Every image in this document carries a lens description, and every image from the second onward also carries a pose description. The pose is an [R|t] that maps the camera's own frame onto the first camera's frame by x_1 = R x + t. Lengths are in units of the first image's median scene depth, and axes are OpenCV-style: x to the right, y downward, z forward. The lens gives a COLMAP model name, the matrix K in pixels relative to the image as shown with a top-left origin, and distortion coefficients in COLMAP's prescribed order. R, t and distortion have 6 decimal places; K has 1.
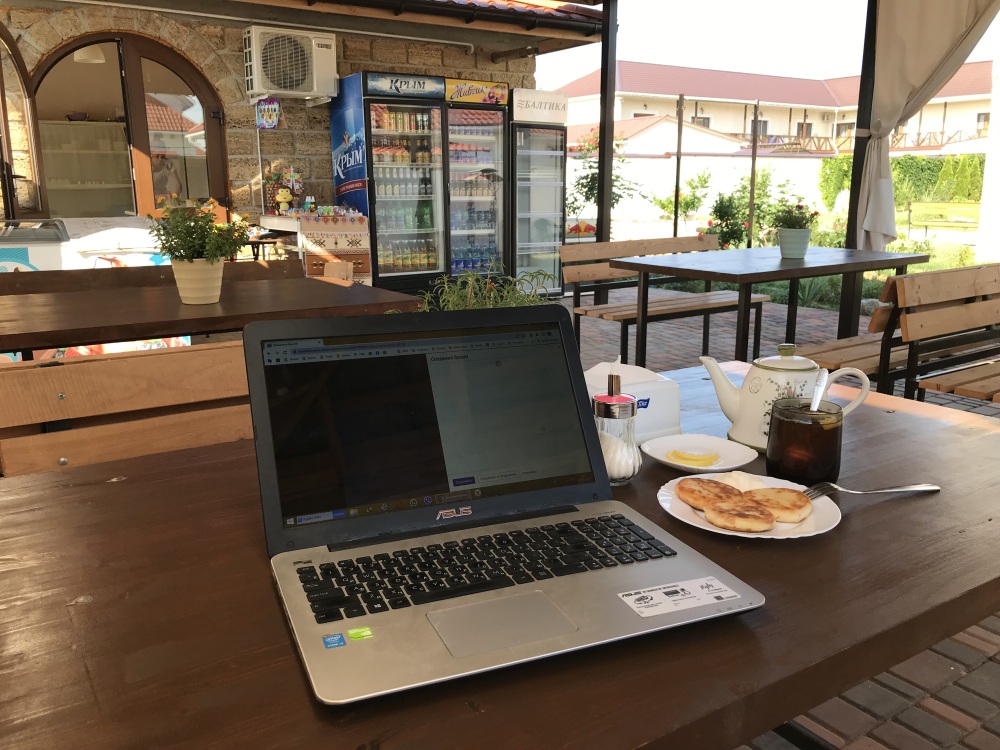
lens RADIAL K [[830.3, 0, 491.5], [0, 830.3, 373.6], [0, 0, 1]] dist [0.009559, -0.008405]
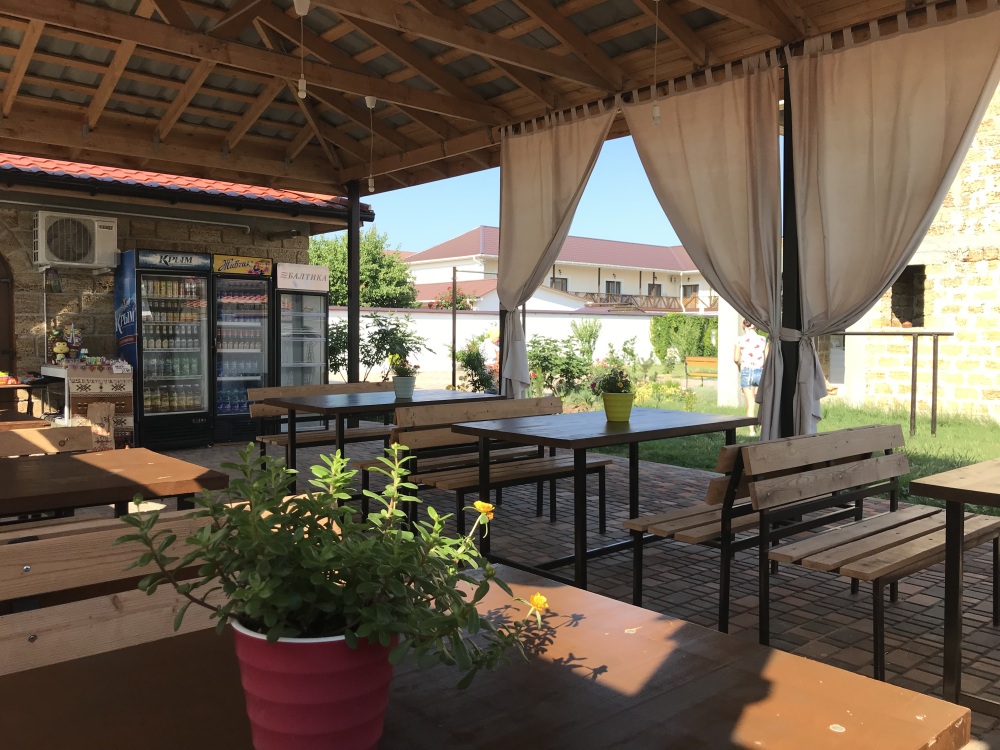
lens RADIAL K [[830.3, 0, 506.6], [0, 830.3, 380.1], [0, 0, 1]] dist [0.009559, -0.008405]
pose [[0.990089, 0.003014, 0.140411, 0.198915], [0.020713, 0.985703, -0.167211, 0.038747], [-0.138908, 0.168462, 0.975871, -0.217209]]
